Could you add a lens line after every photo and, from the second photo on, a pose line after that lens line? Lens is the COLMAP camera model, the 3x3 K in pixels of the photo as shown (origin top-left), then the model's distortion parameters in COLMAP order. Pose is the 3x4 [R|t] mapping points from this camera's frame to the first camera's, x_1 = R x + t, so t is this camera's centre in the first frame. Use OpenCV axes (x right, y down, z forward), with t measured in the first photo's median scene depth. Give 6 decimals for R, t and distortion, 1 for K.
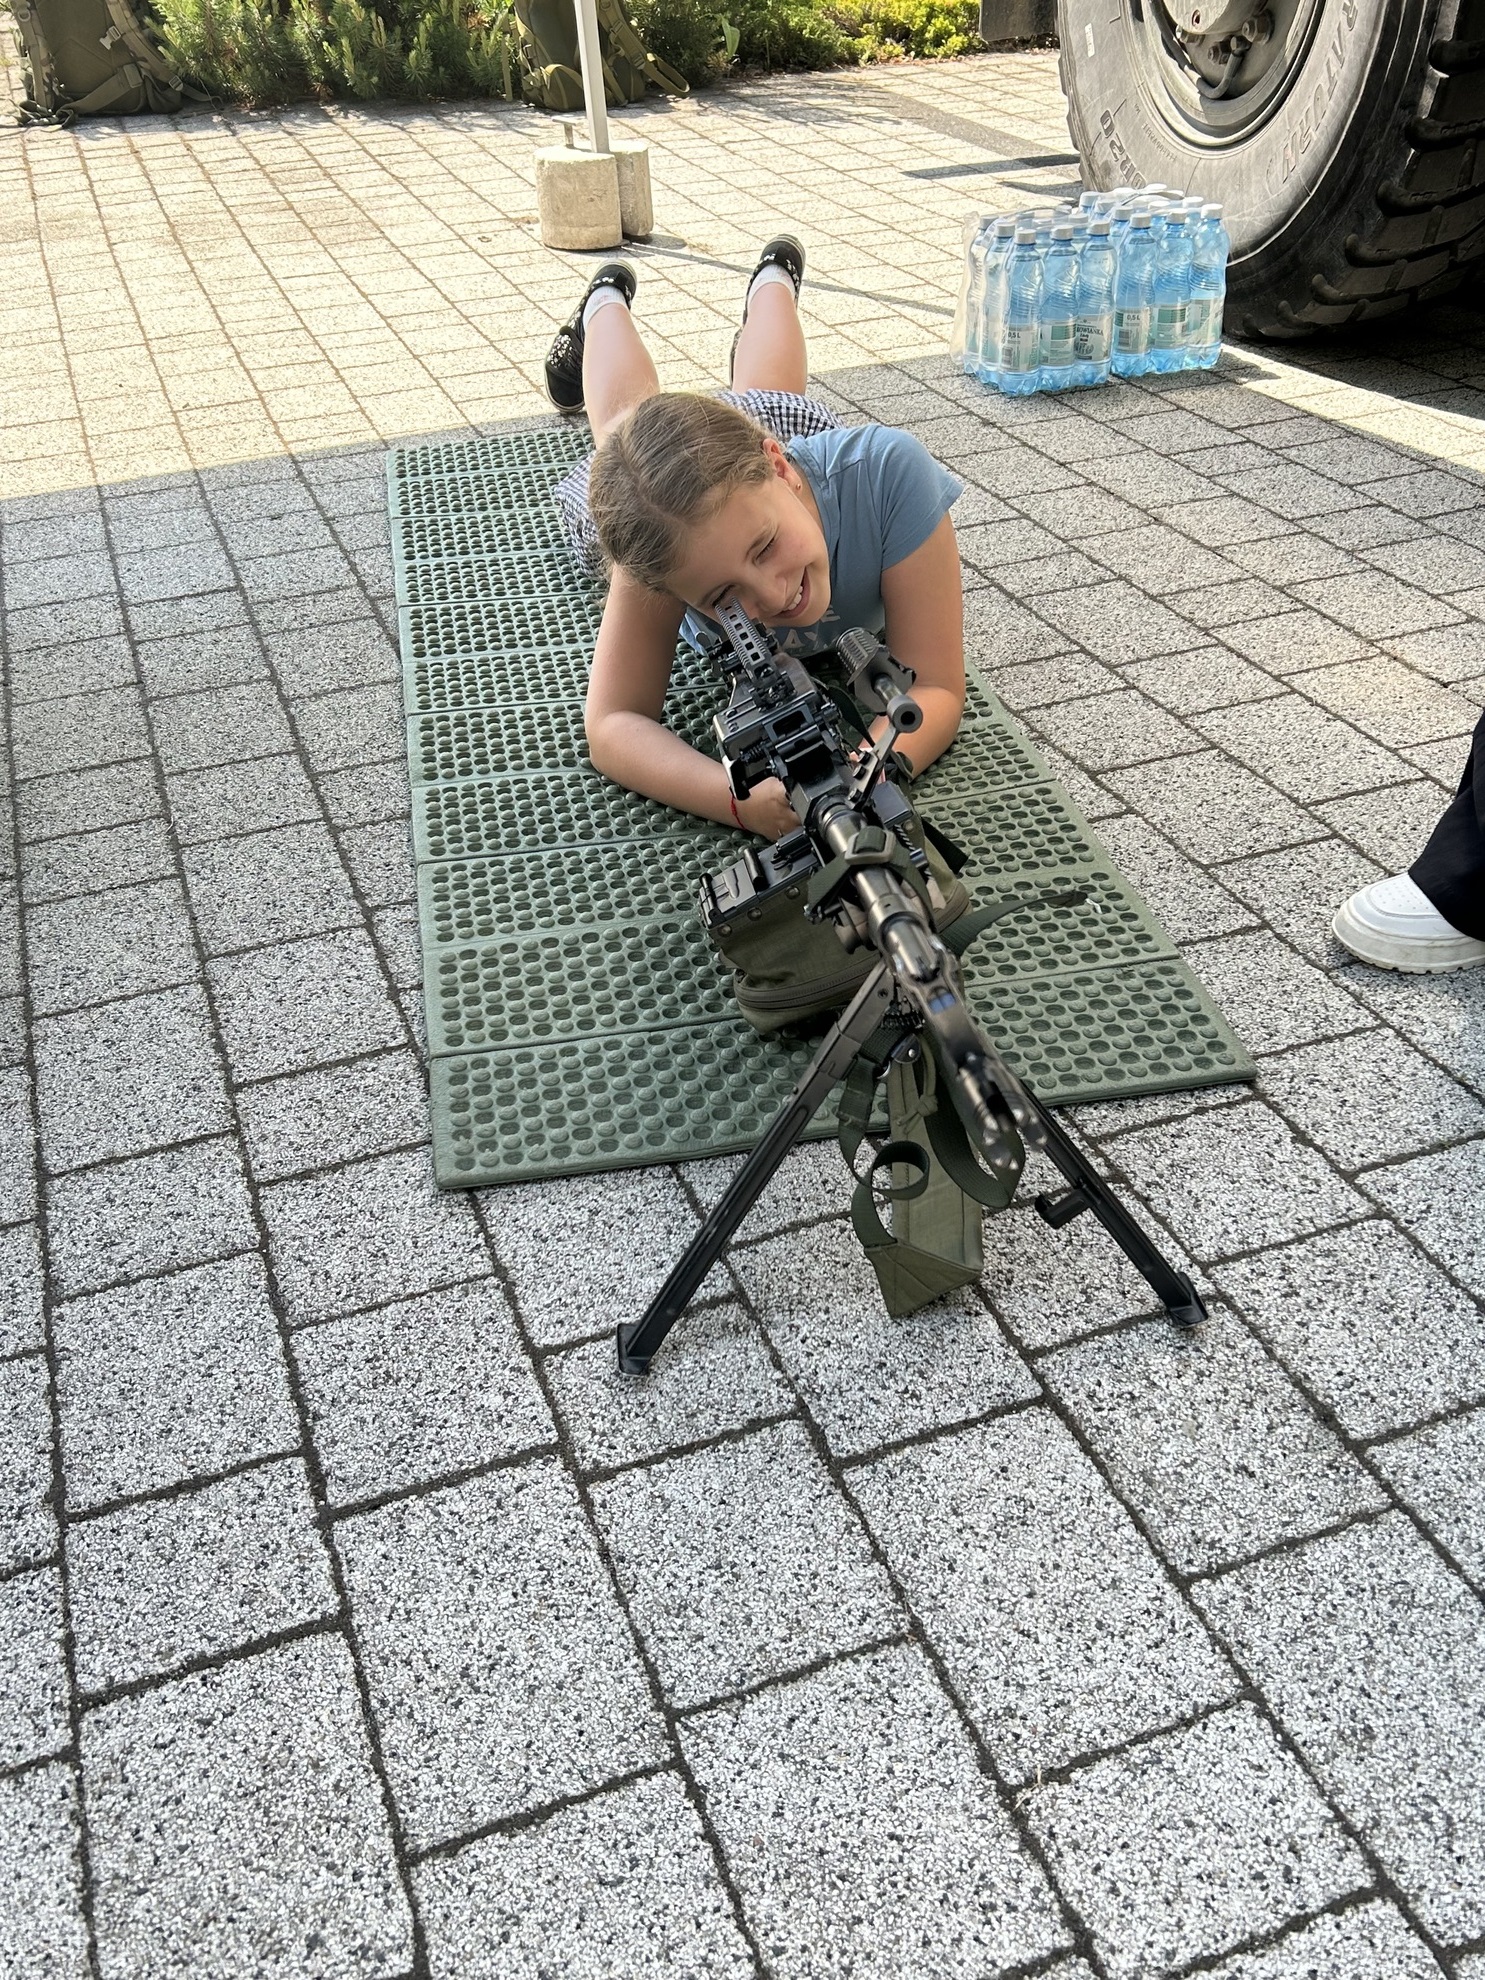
lens RADIAL K [[1790.6, 0, 742.5], [0, 1790.6, 990.0], [0, 0, 1]] dist [0.138276, -0.130193]
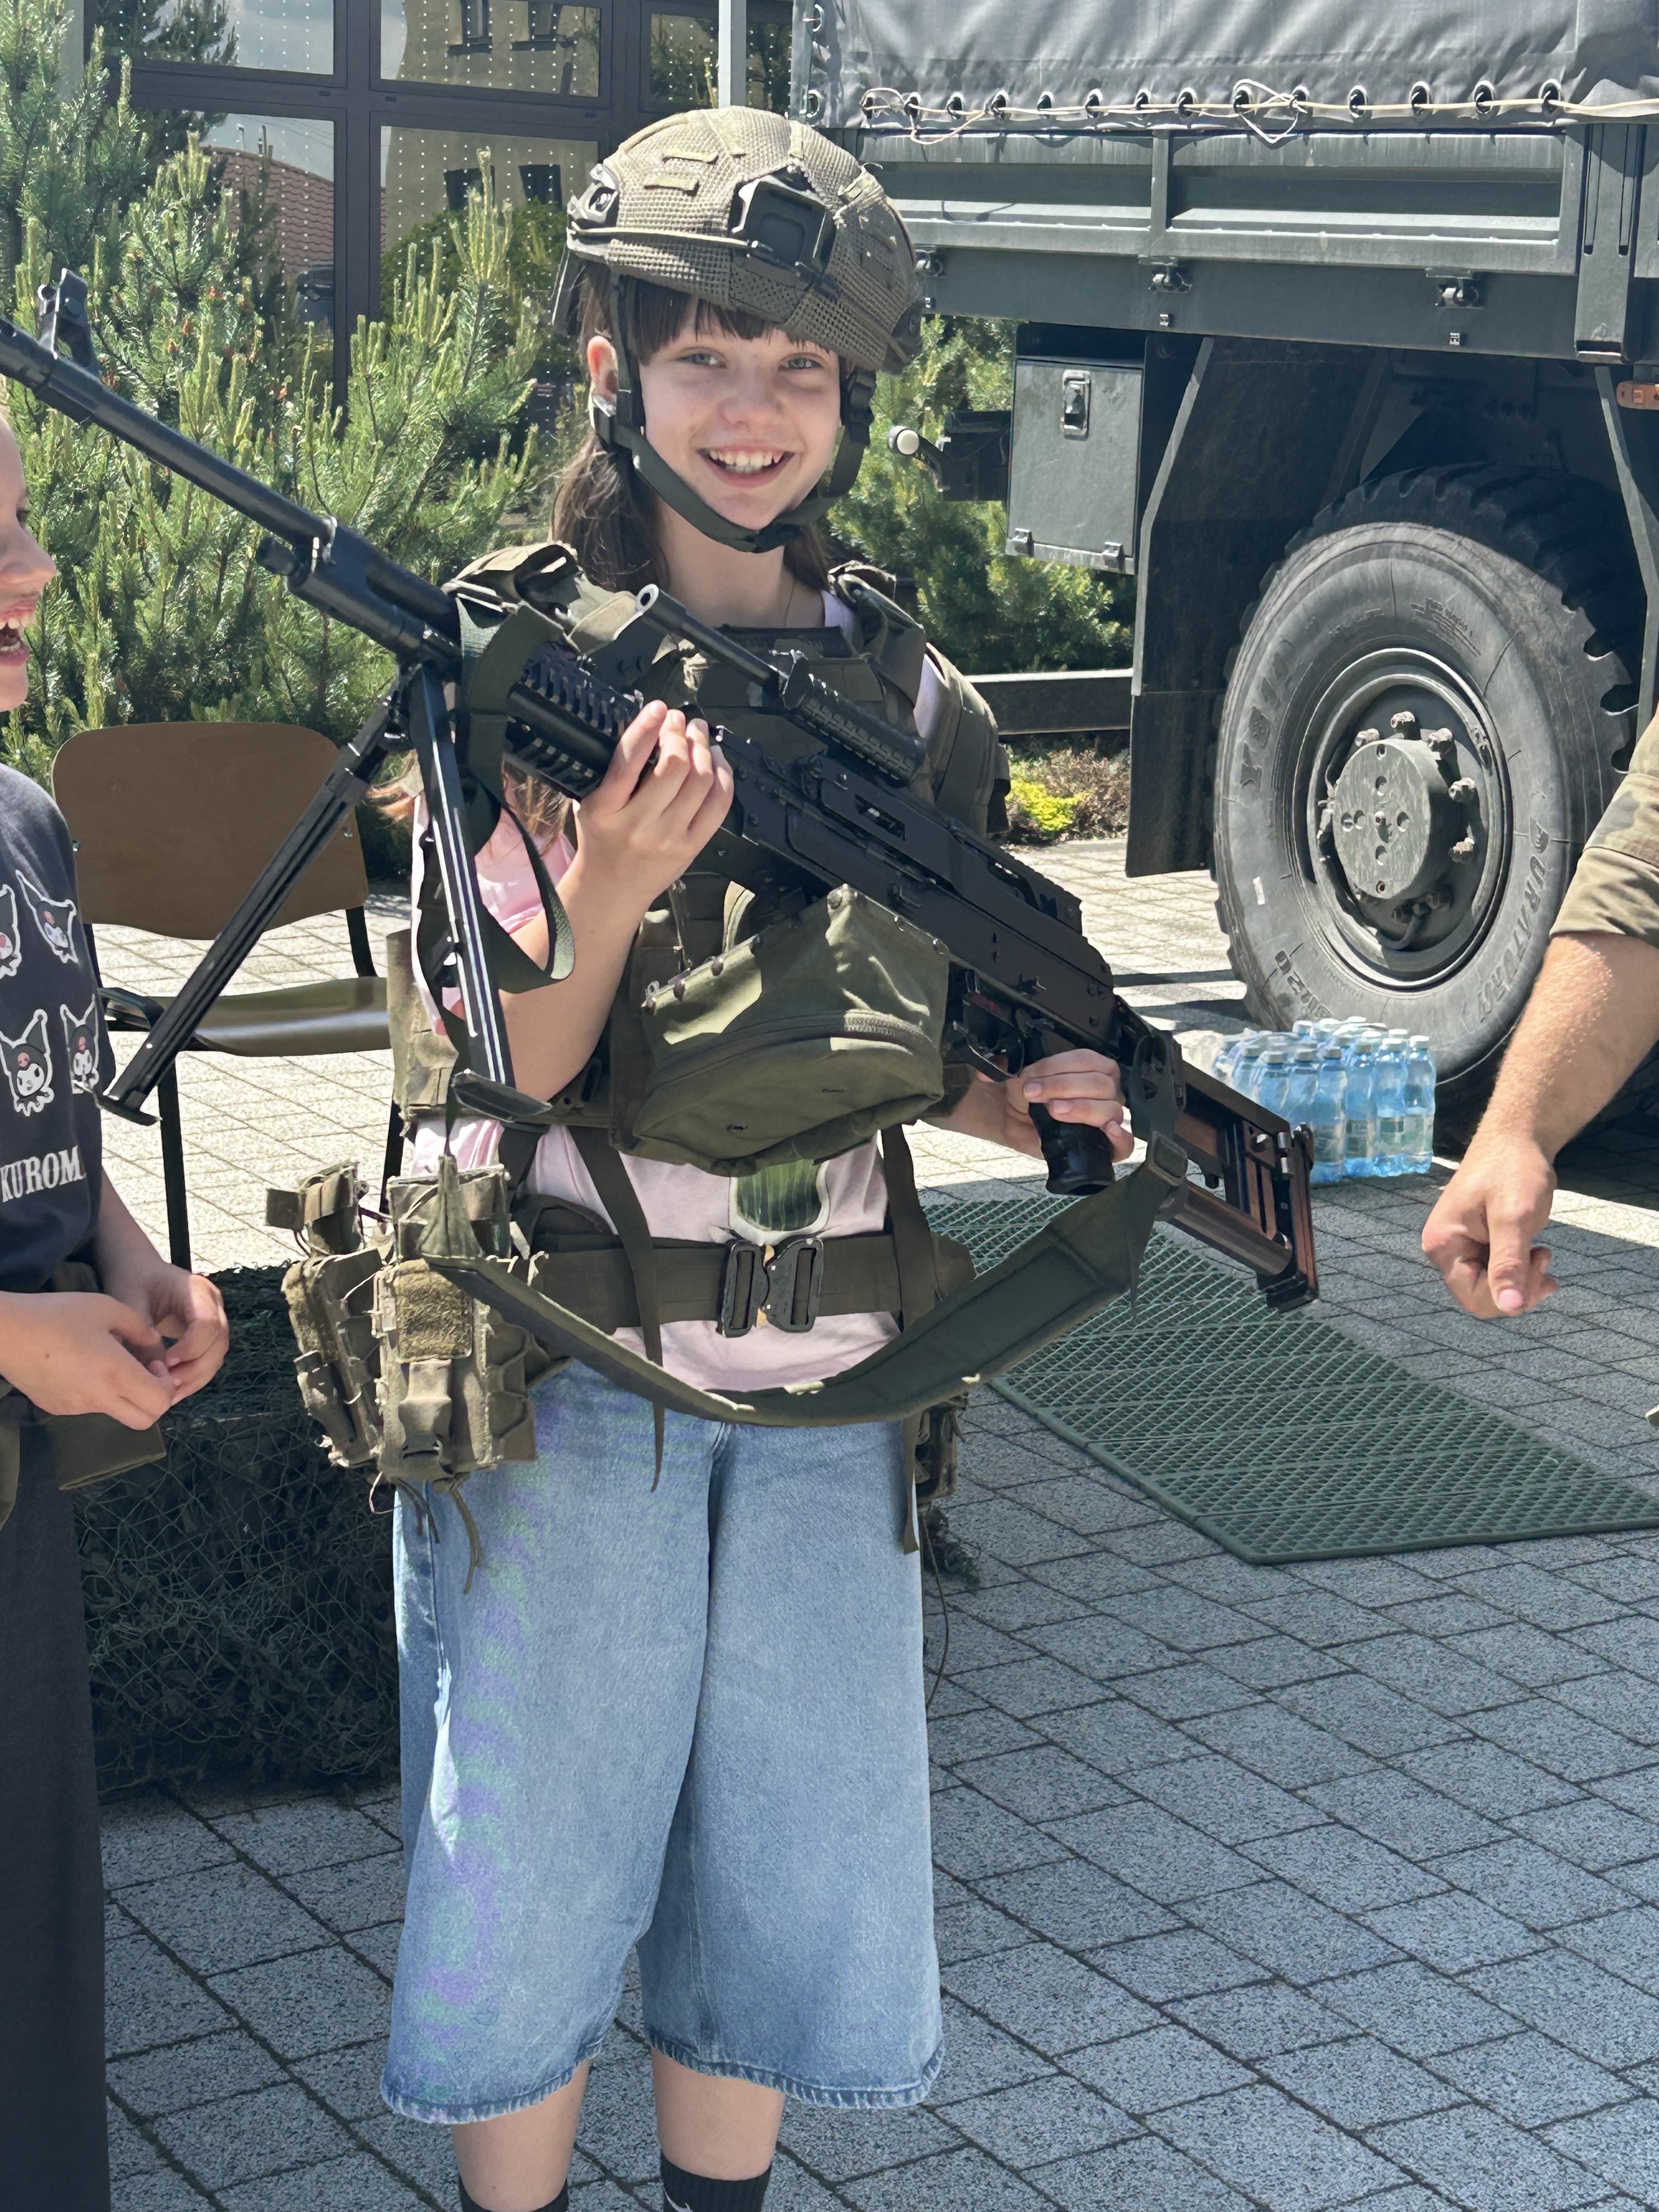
lens RADIAL K [[3833.7, 0, 829.5], [0, 3833.7, 1106.0], [0, 0, 1]] dist [0.202747, 0.009890]
pose [[0.977785, 0.020258, 0.208630, -0.574416], [0.057471, 0.931267, -0.359776, 0.428729], [-0.201578, 0.363774, 0.909415, -1.029729]]
